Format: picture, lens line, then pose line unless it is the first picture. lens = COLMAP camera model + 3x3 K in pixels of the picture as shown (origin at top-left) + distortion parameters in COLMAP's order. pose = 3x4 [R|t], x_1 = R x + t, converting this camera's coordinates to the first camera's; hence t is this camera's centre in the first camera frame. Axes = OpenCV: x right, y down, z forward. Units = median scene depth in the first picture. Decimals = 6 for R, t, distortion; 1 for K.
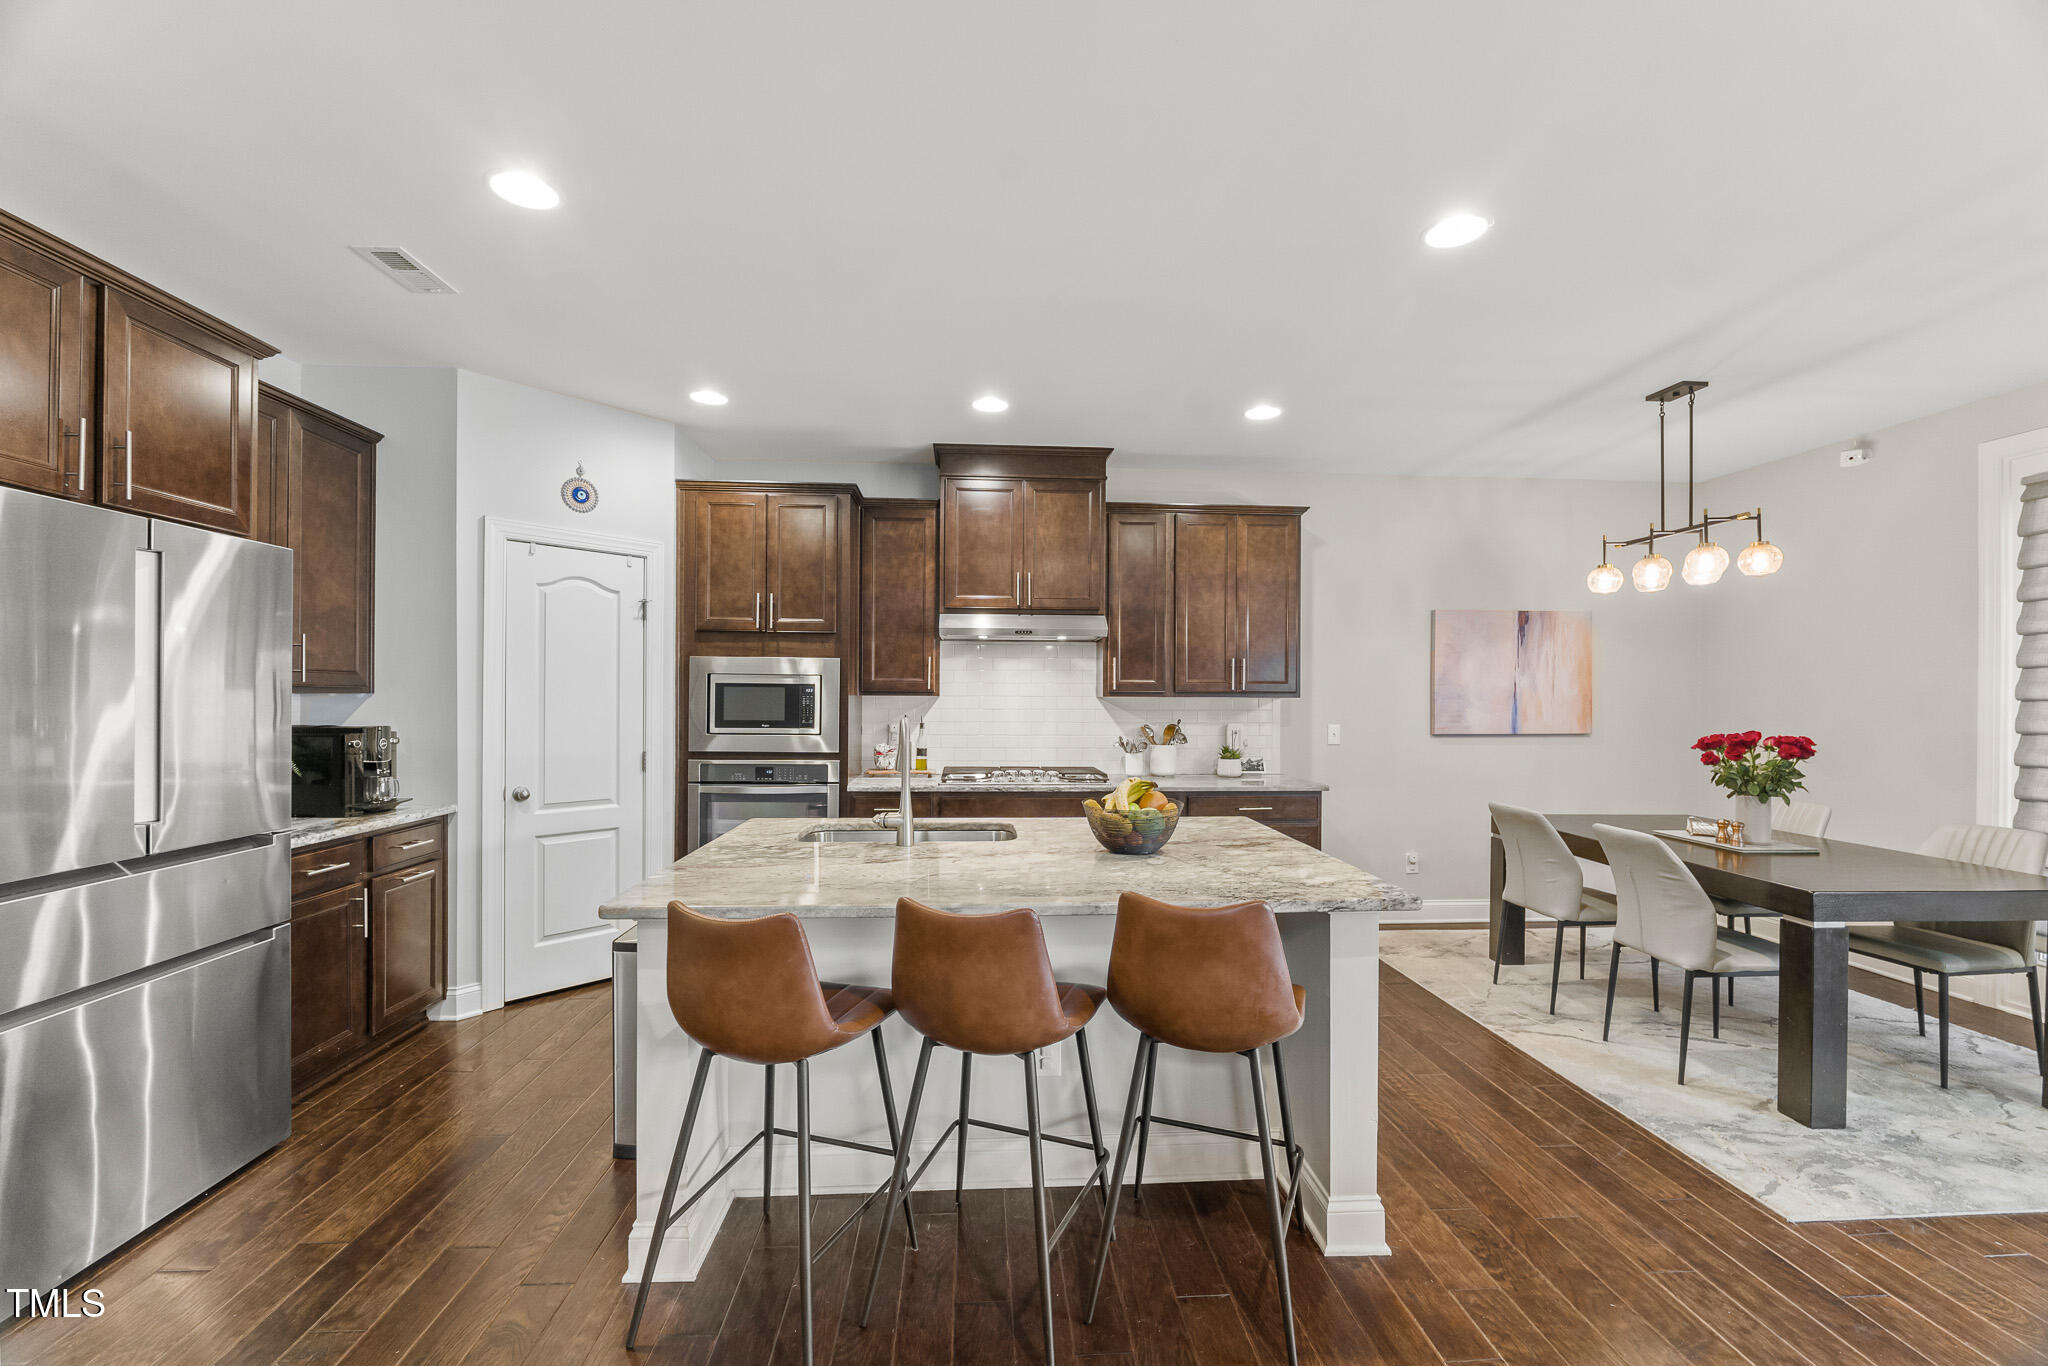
lens RADIAL K [[834.9, 0, 1016.0], [0, 834.9, 696.7], [0, 0, 1]] dist [-0.014905, 0.000699]
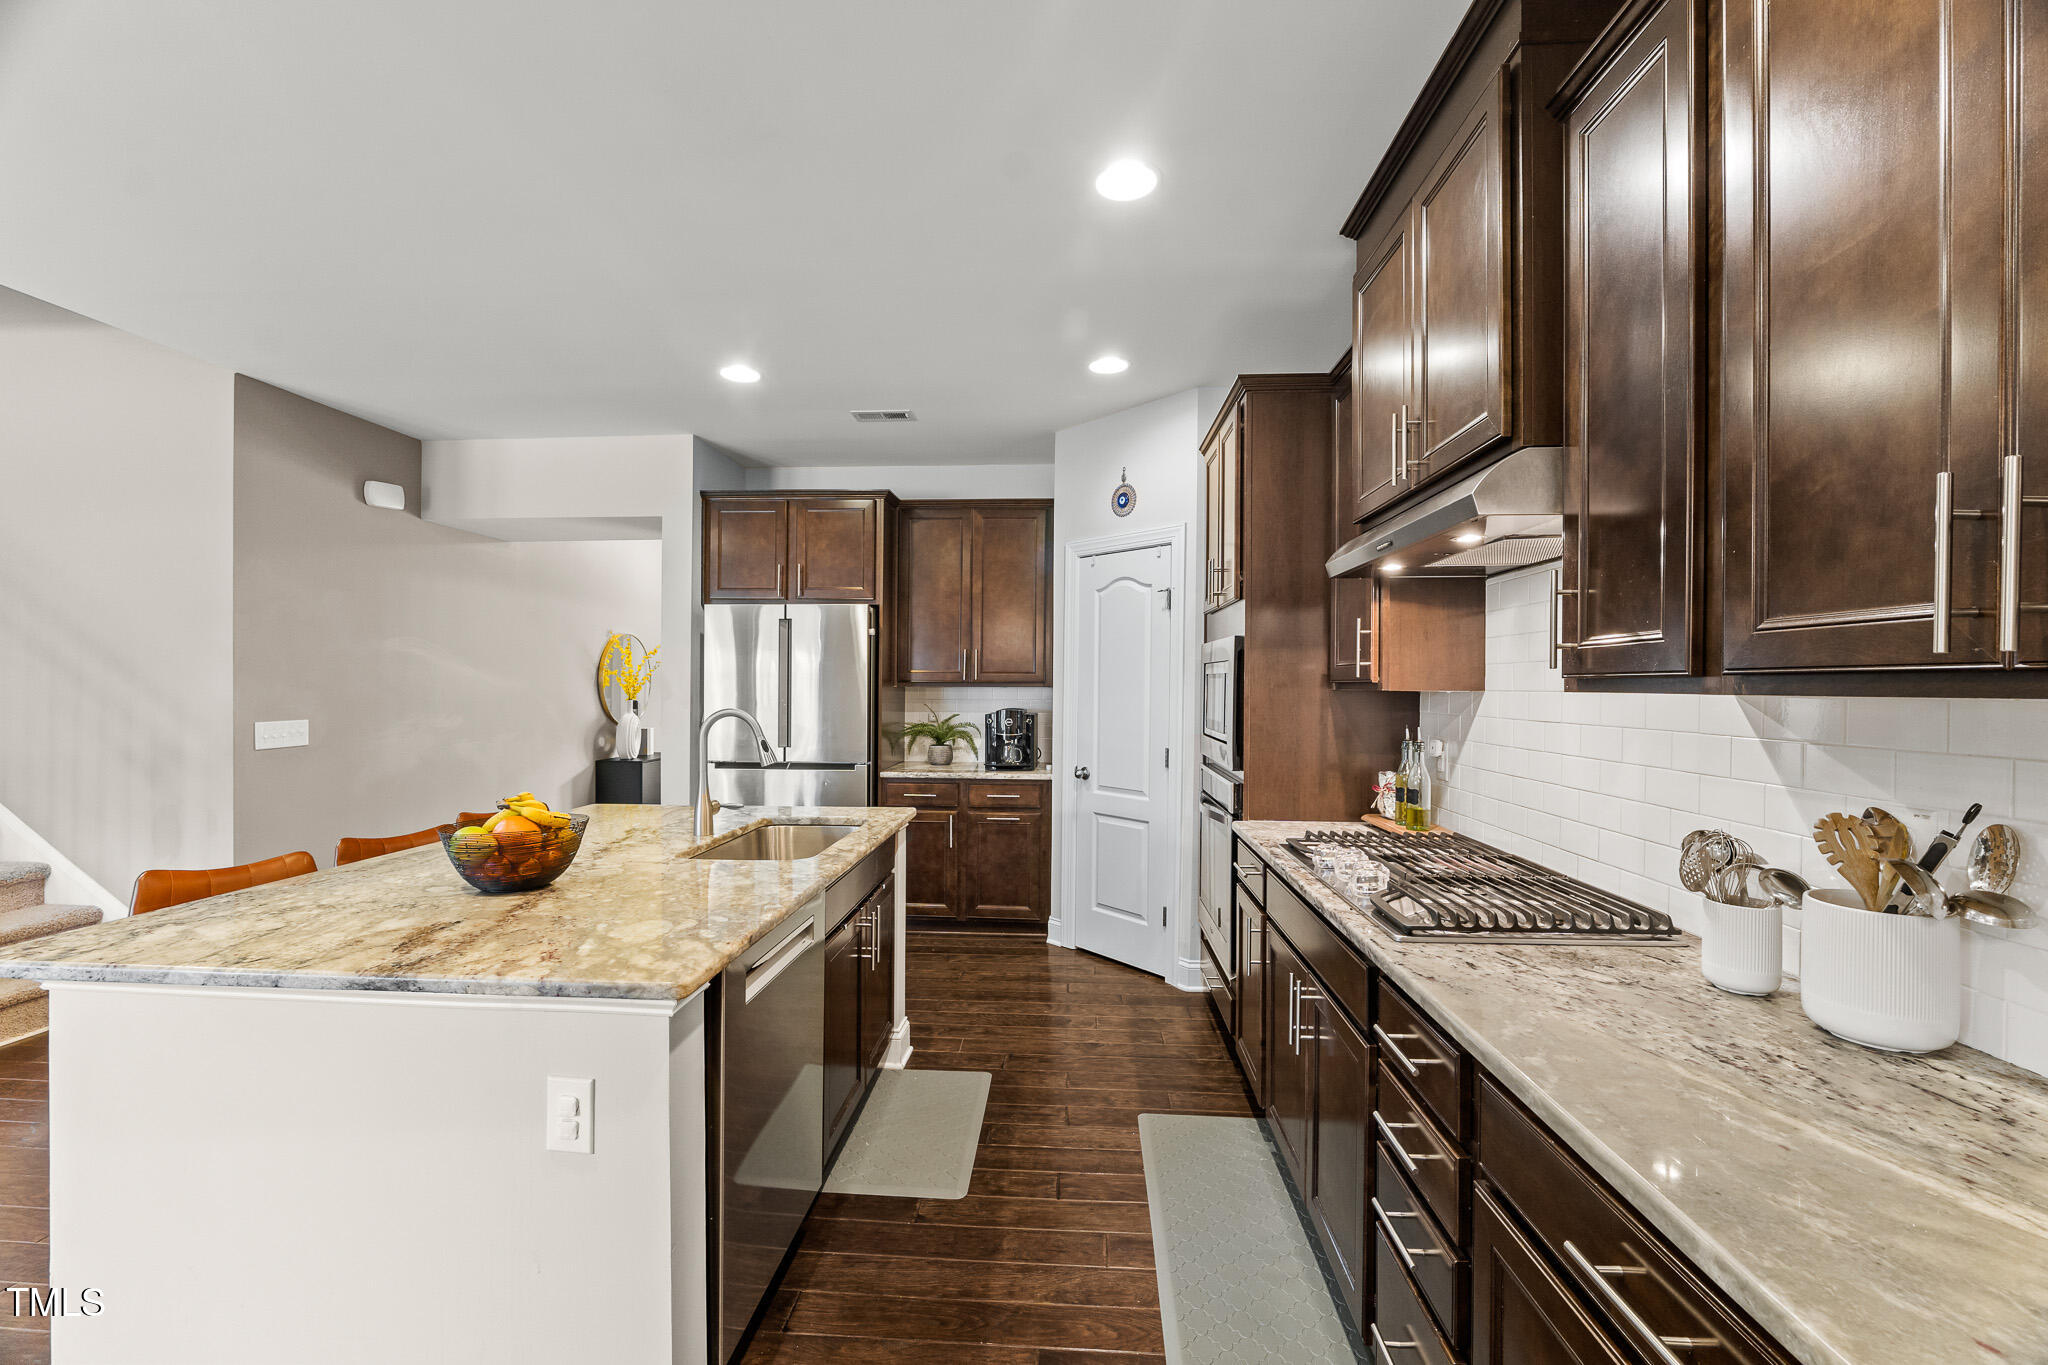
lens RADIAL K [[834.9, 0, 1027.6], [0, 834.9, 686.4], [0, 0, 1]] dist [-0.014905, 0.000699]
pose [[-0.120003, -0.004603, -0.992763, 0.591833], [-0.008483, 0.999957, -0.003611, 0.000239], [0.992737, 0.007988, -0.120037, 1.091382]]
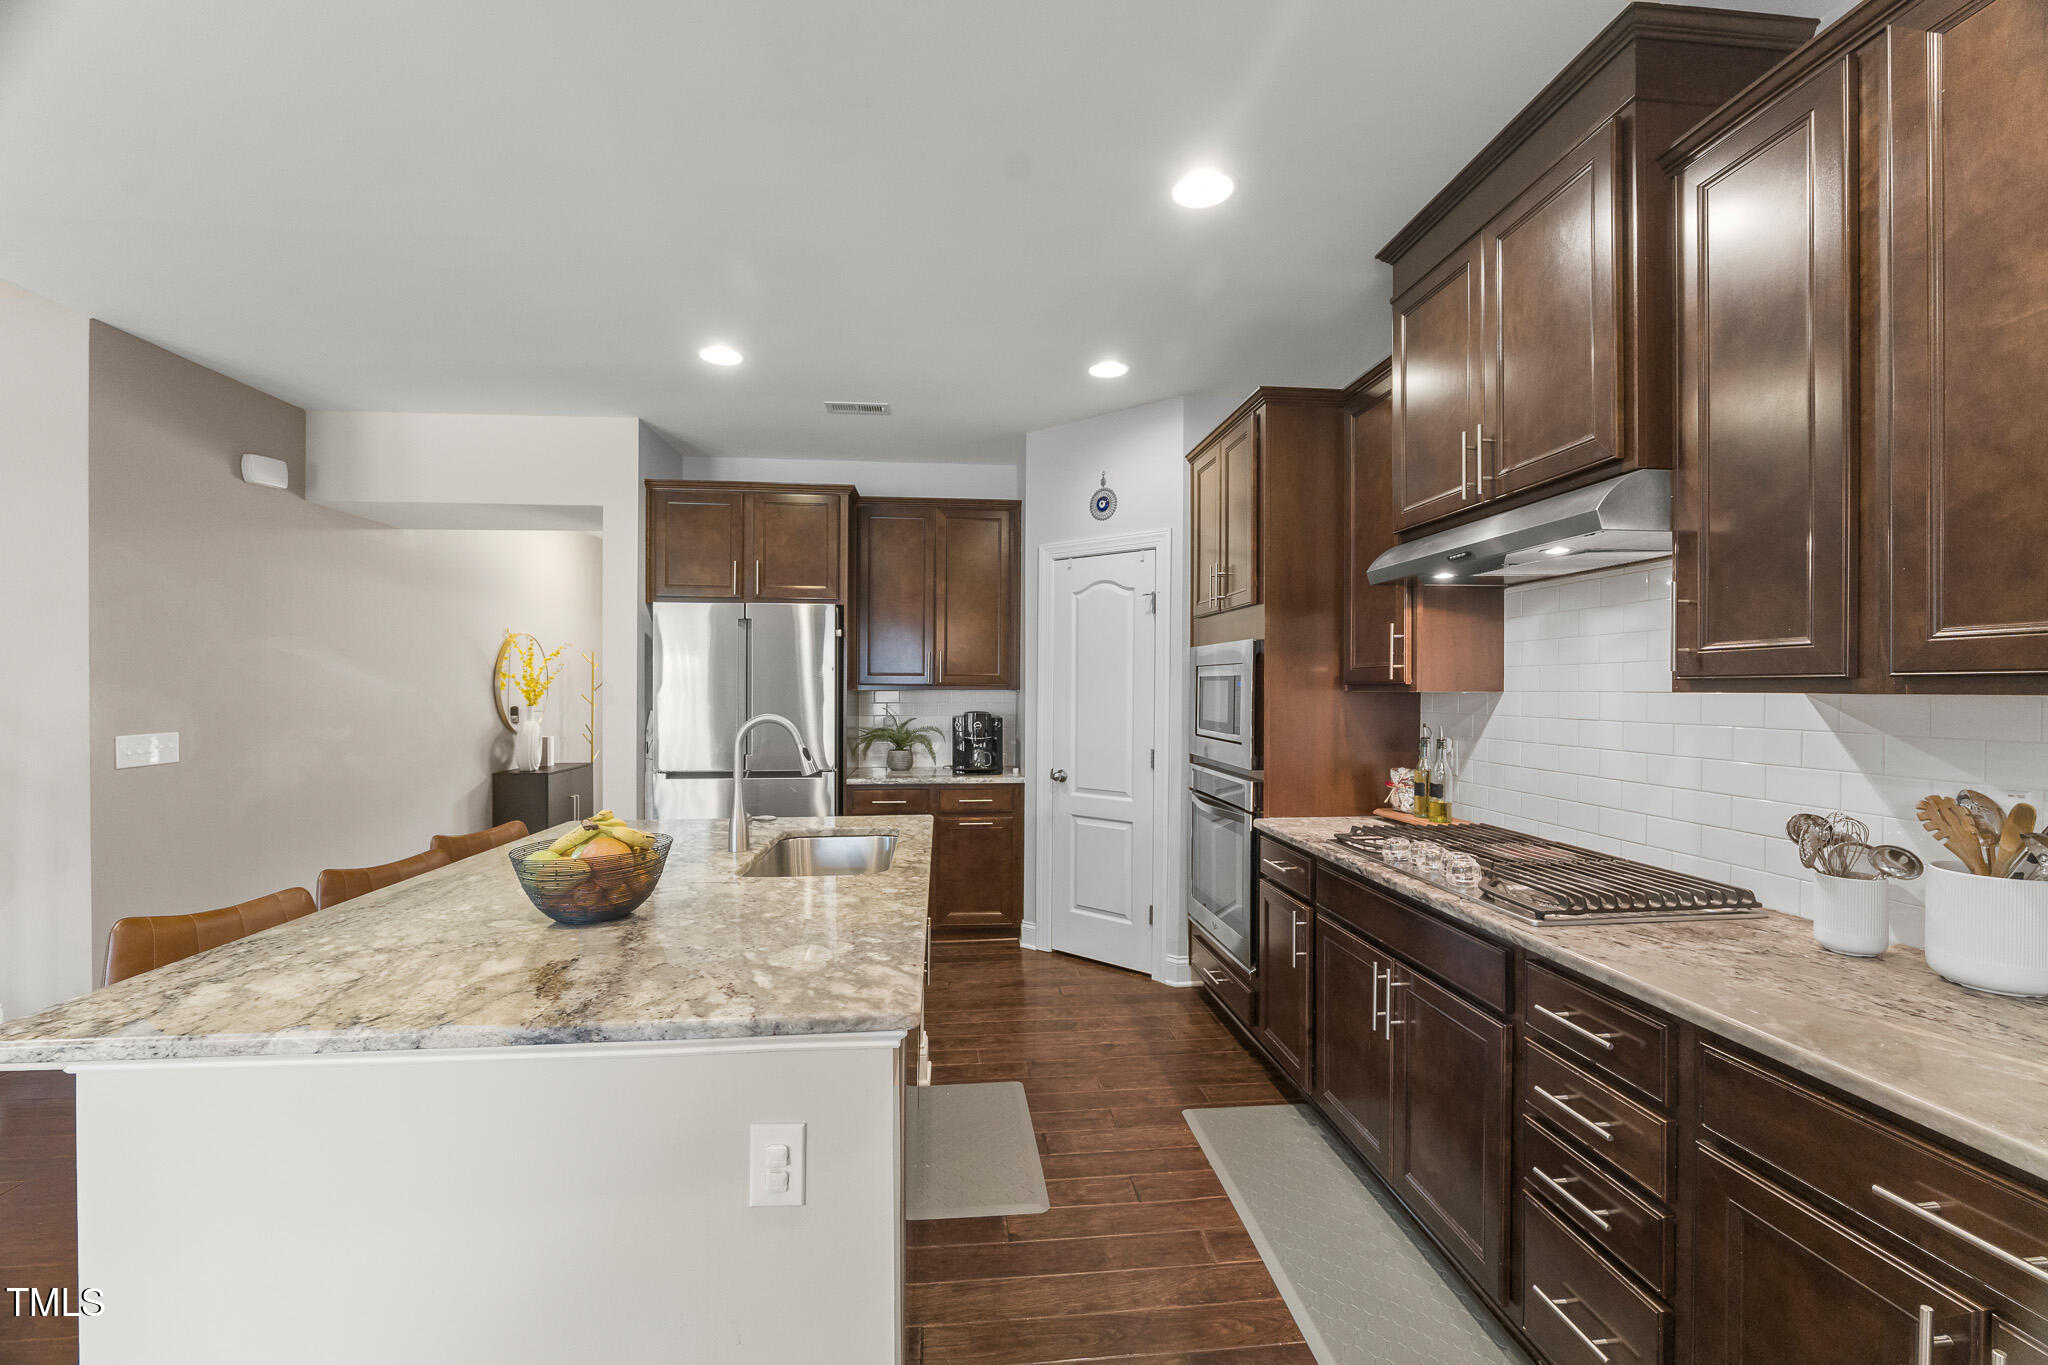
lens RADIAL K [[834.9, 0, 1029.4], [0, 834.9, 690.1], [0, 0, 1]] dist [-0.014905, 0.000699]
pose [[0.042874, -0.002921, -0.999076, 0.588471], [-0.003455, 0.999989, -0.003072, 0.000691], [0.999074, 0.003584, 0.042864, 0.931057]]
